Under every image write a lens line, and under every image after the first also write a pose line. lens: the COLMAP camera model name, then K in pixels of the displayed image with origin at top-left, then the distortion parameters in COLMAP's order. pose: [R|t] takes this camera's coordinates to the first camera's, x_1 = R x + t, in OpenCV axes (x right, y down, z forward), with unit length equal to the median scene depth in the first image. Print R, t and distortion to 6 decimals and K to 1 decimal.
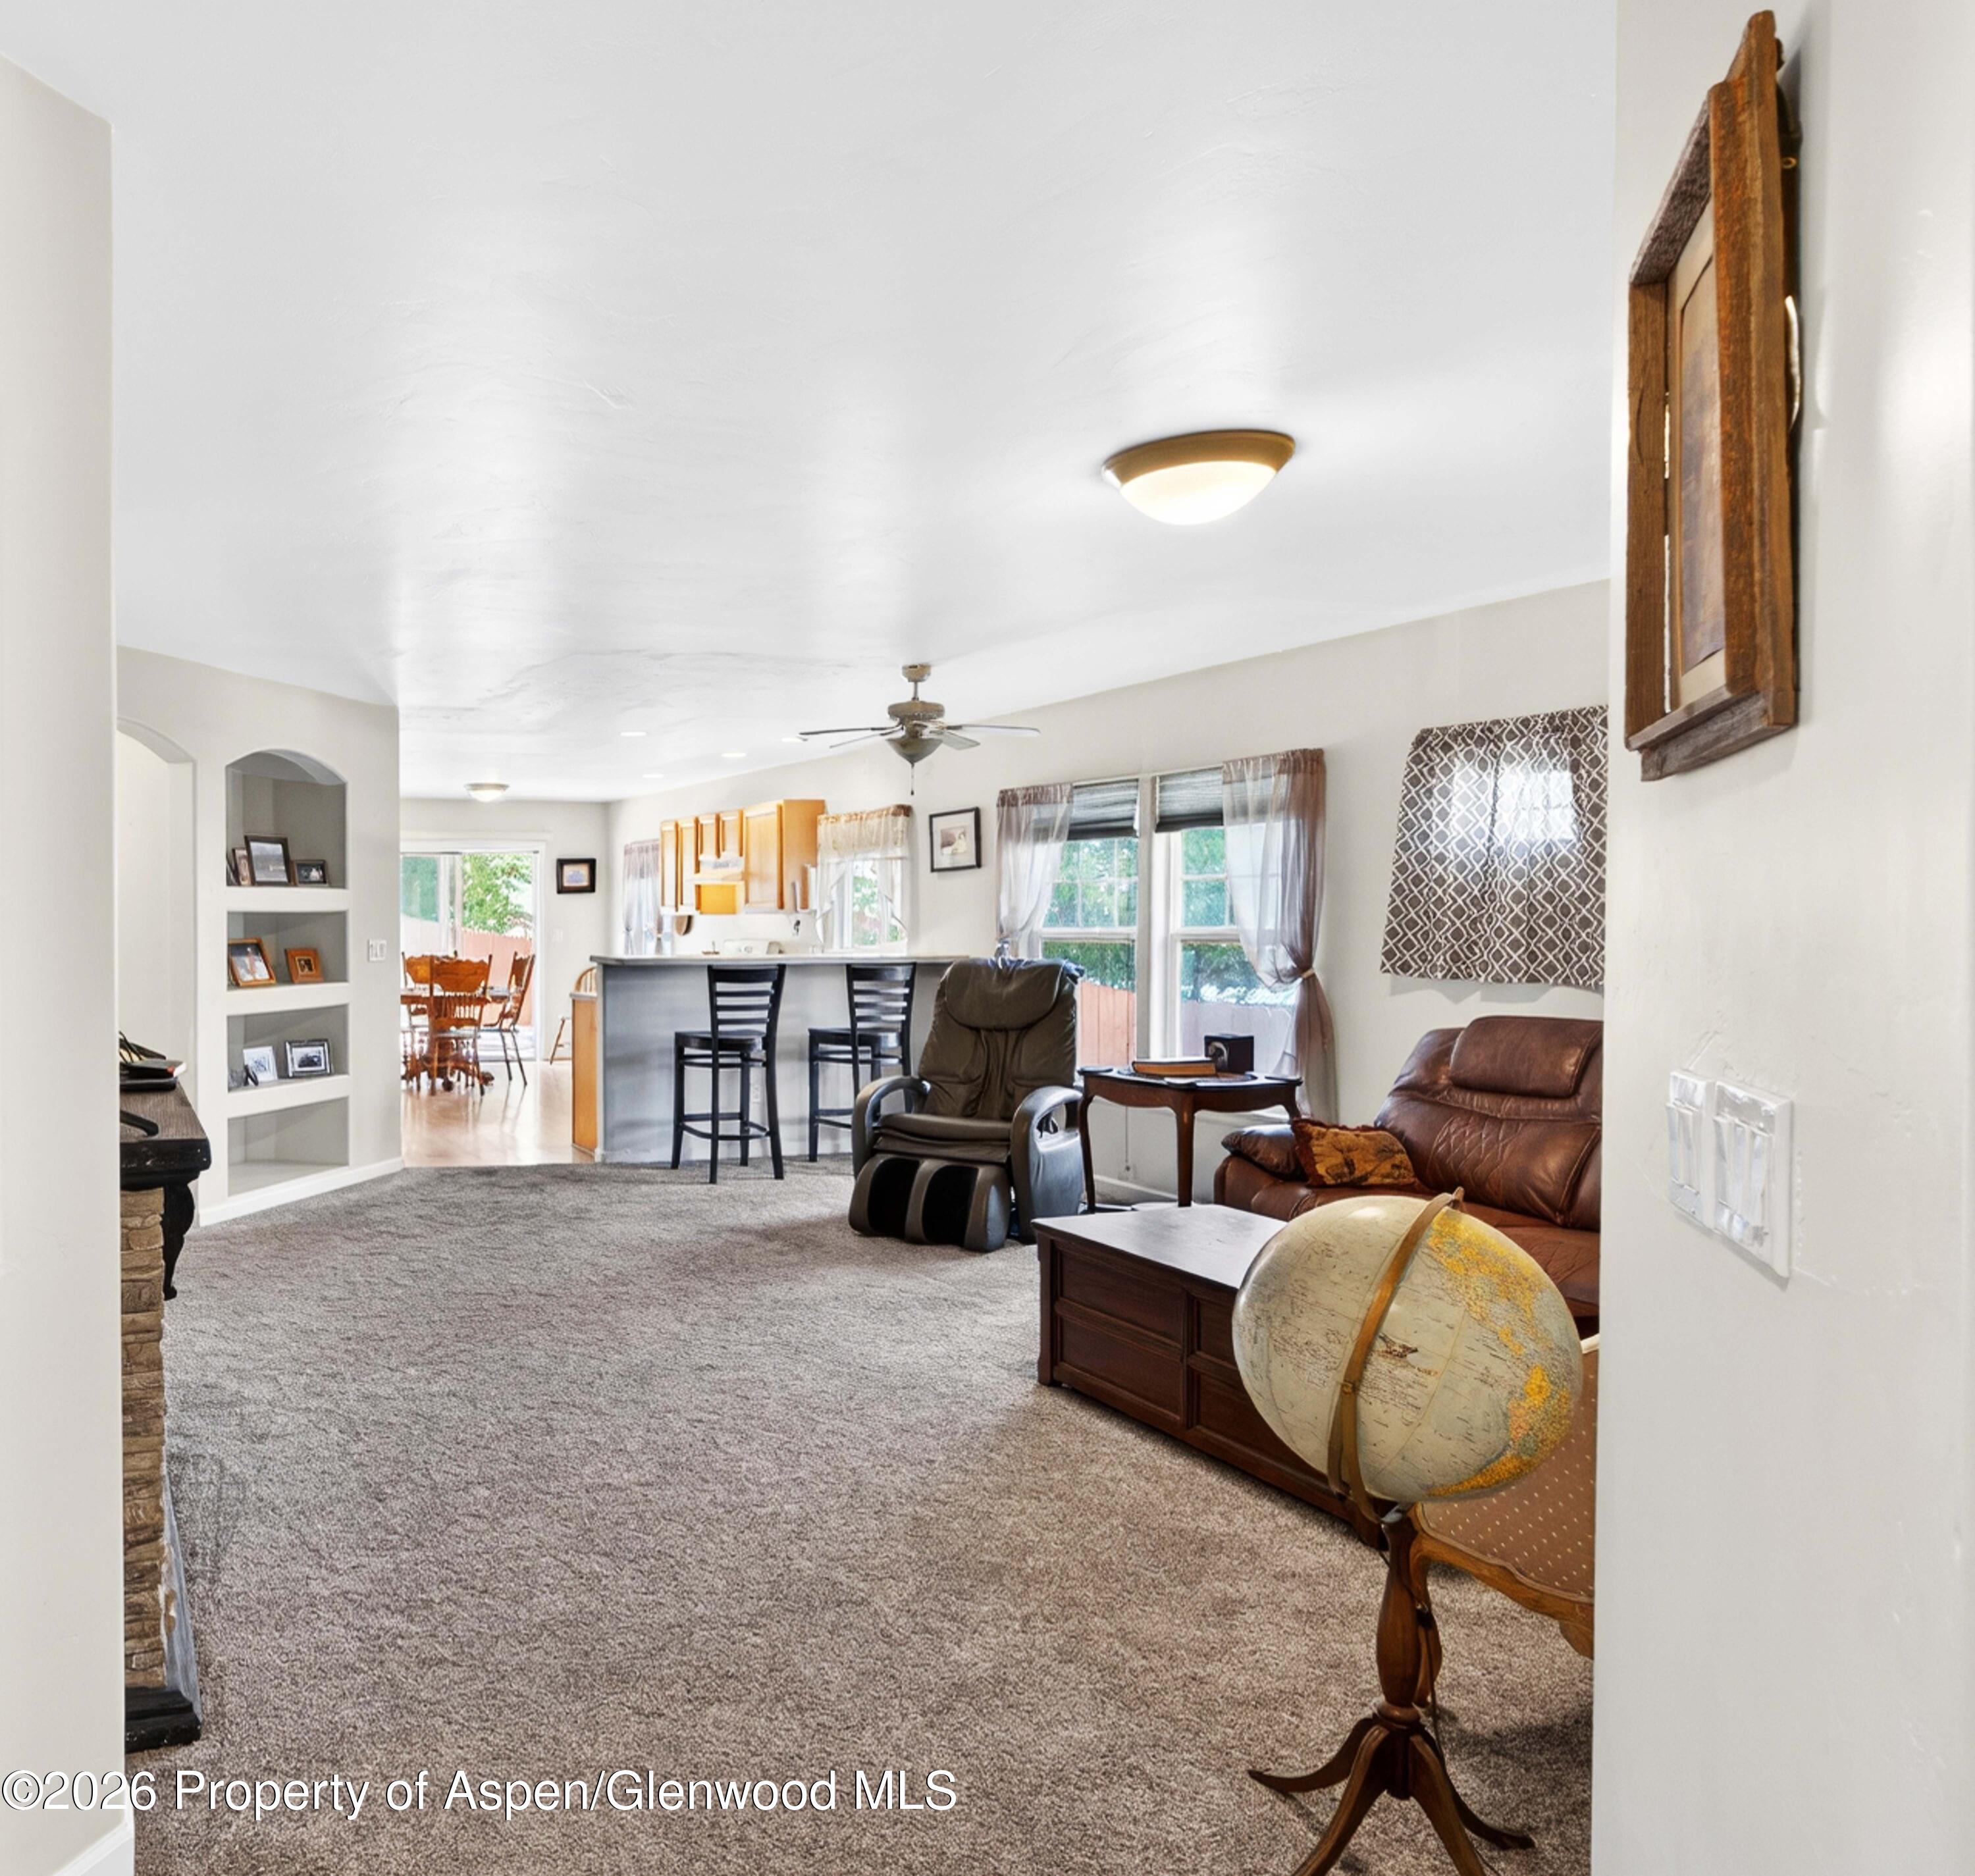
lens RADIAL K [[1416.7, 0, 590.8], [0, 1416.7, 938.8], [0, 0, 1]] dist [0.000564, 0.000711]
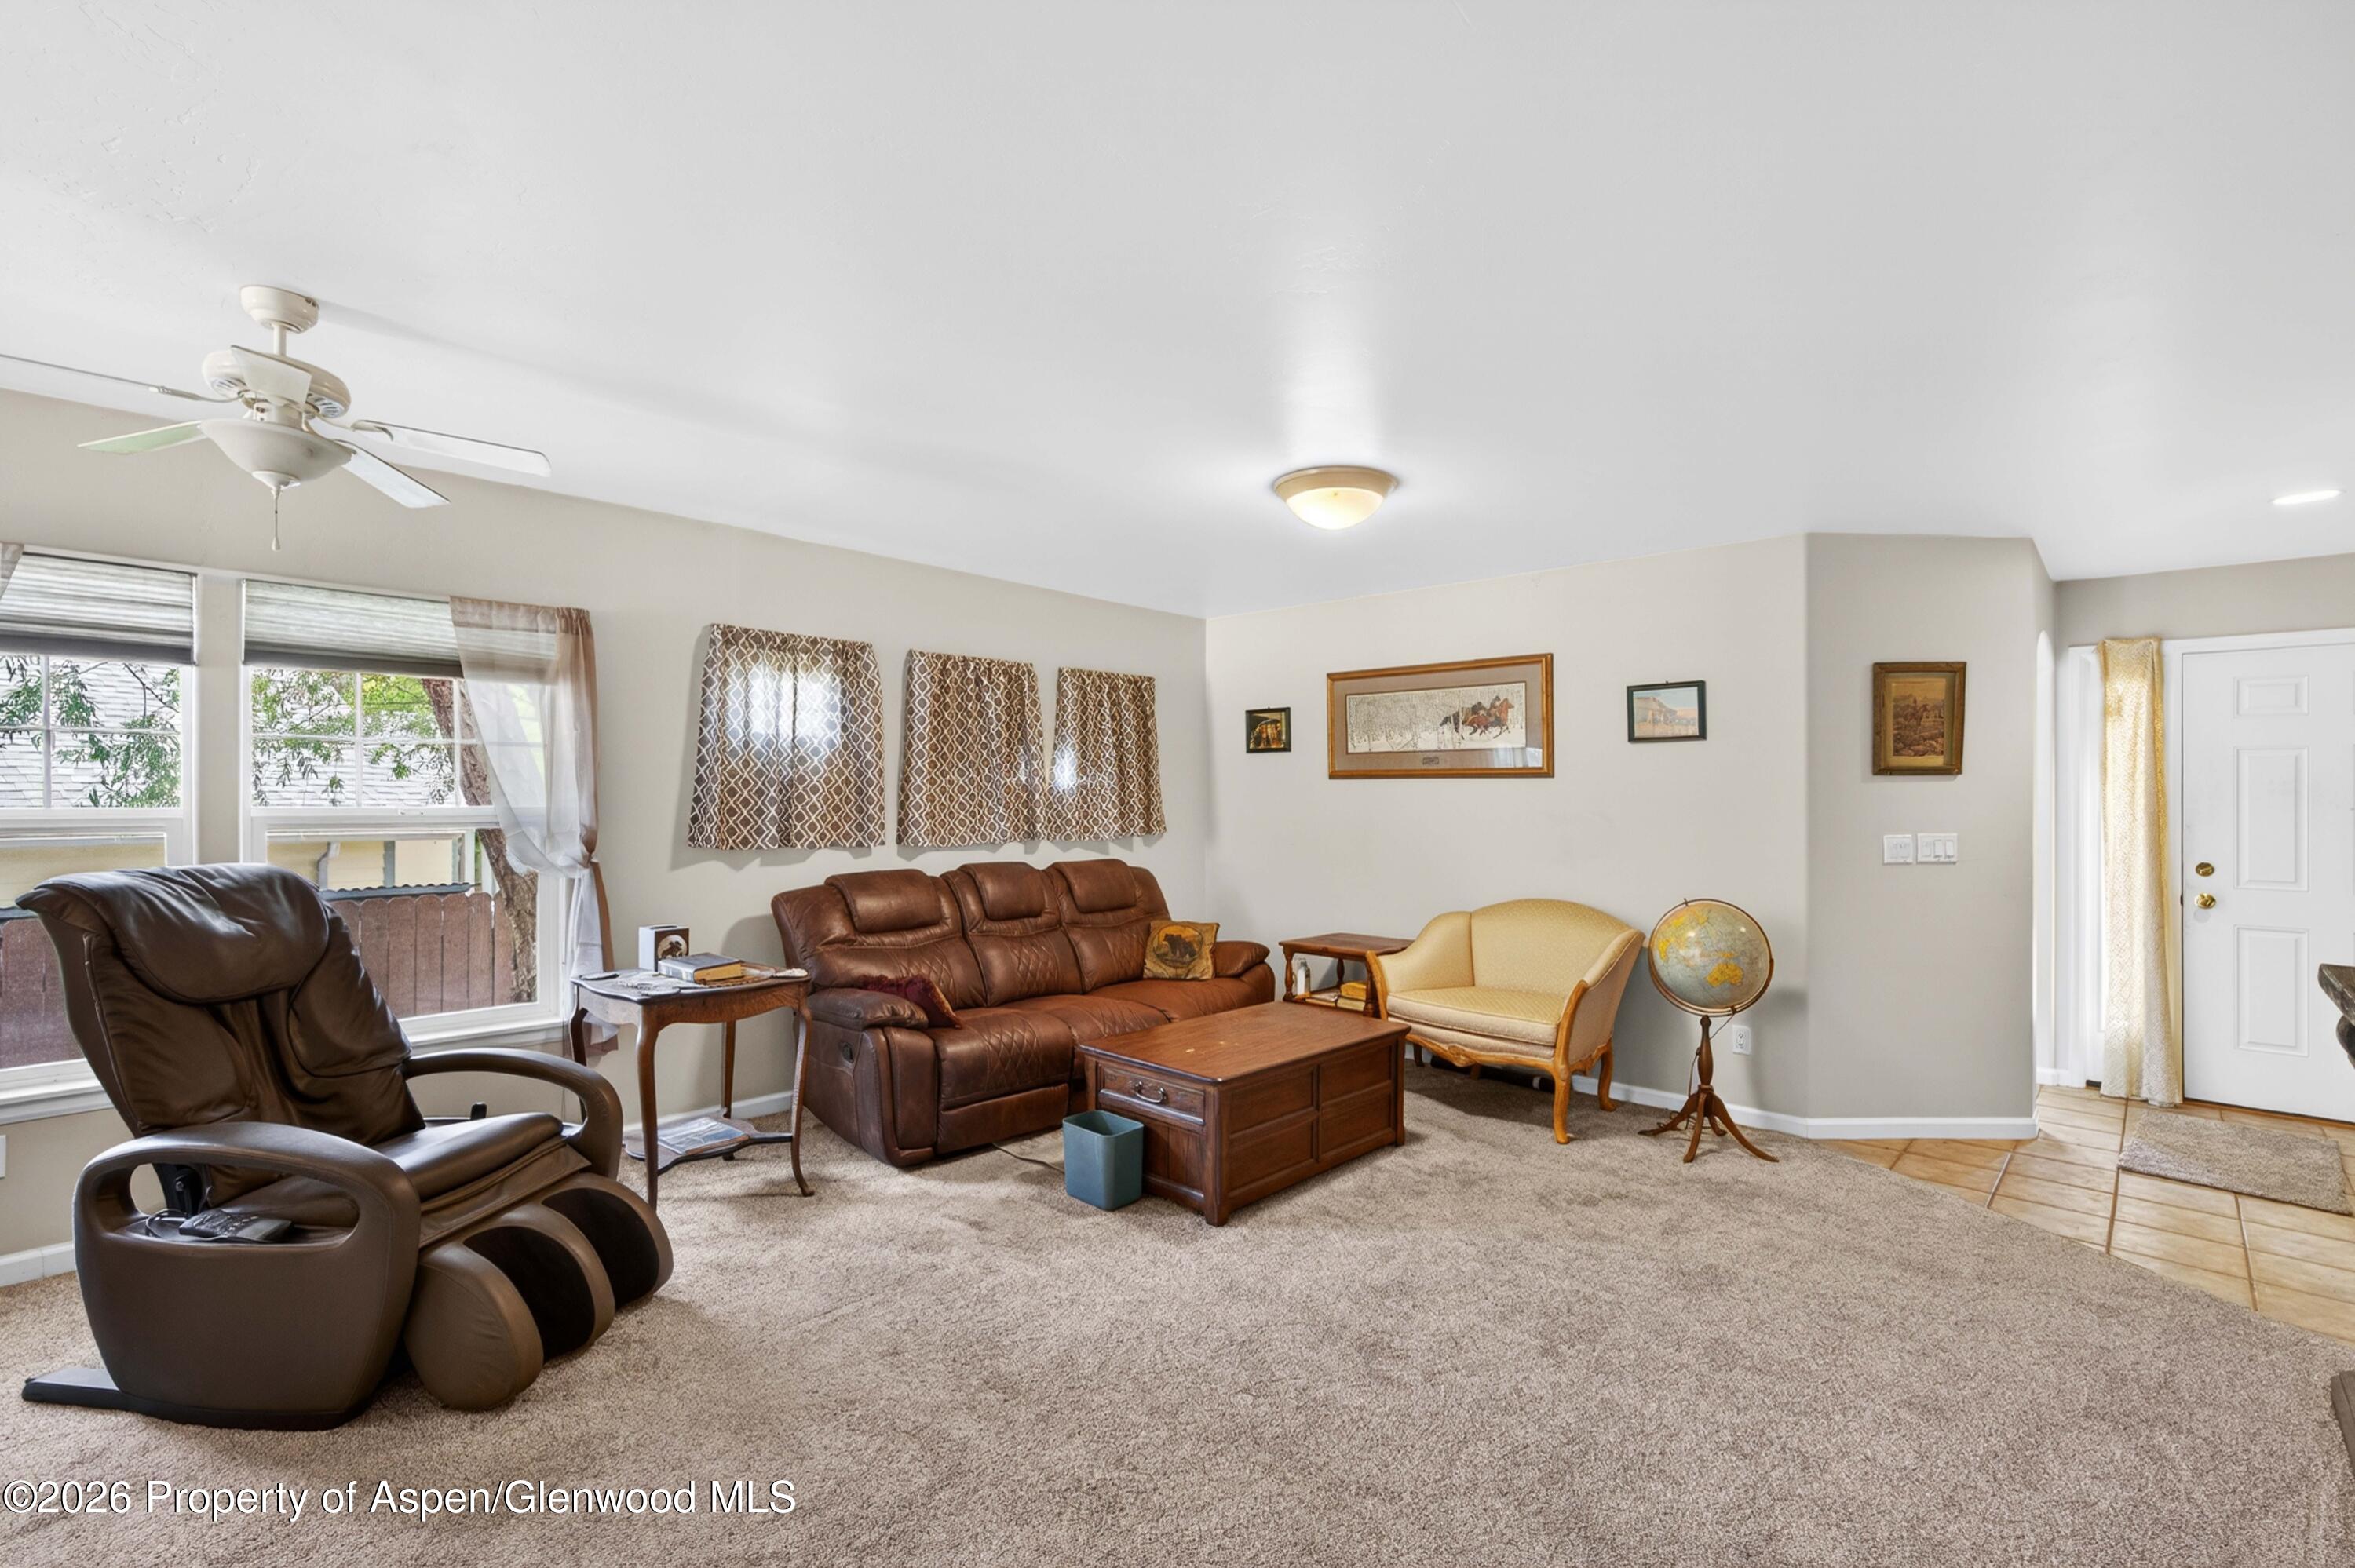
lens RADIAL K [[1067.9, 0, 1227.5], [0, 1067.9, 783.0], [0, 0, 1]] dist [0.002610, -0.000008]
pose [[-0.505260, 0.015270, 0.862832, -0.284215], [0.013873, 0.999858, -0.009571, -0.010346], [-0.862856, 0.007134, -0.505400, 0.955865]]
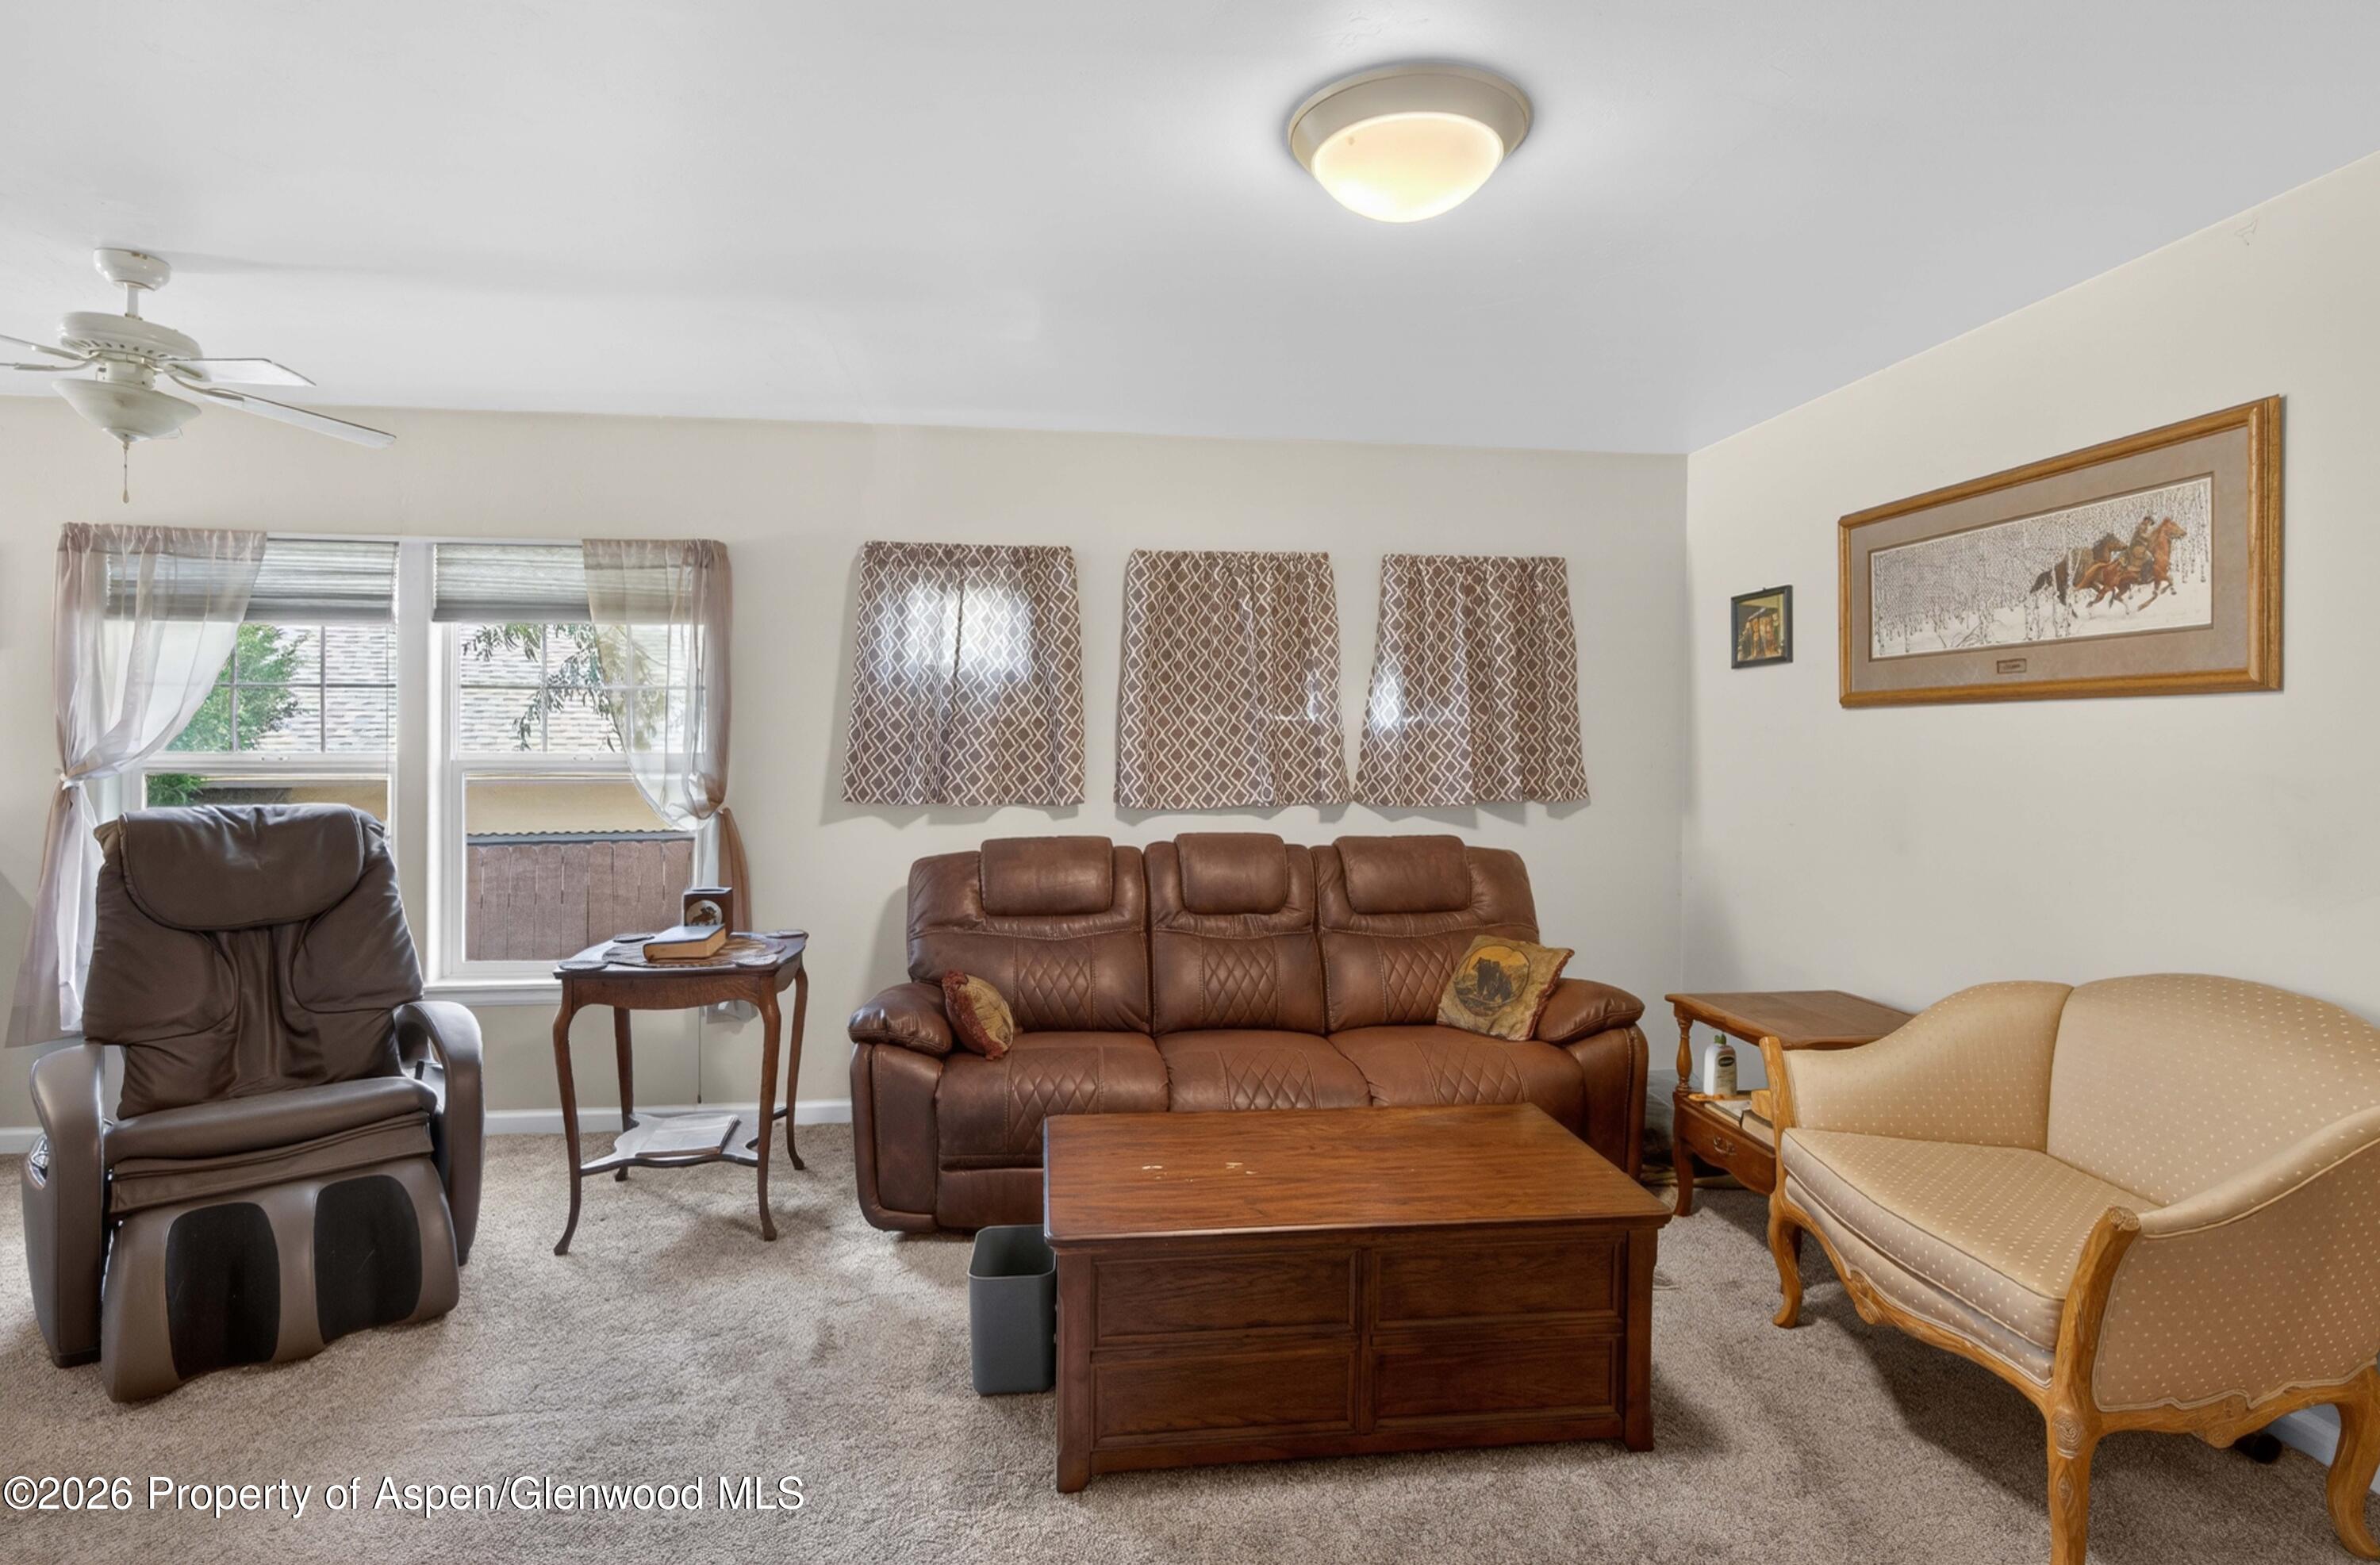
lens RADIAL K [[1218.2, 0, 1194.7], [0, 1218.2, 744.2], [0, 0, 1]] dist [0.000740, 0.001122]
pose [[0.195267, 0.006165, 0.980731, -0.144149], [0.012975, 0.999876, -0.008869, -0.002693], [-0.980664, 0.014456, 0.195163, 0.560830]]
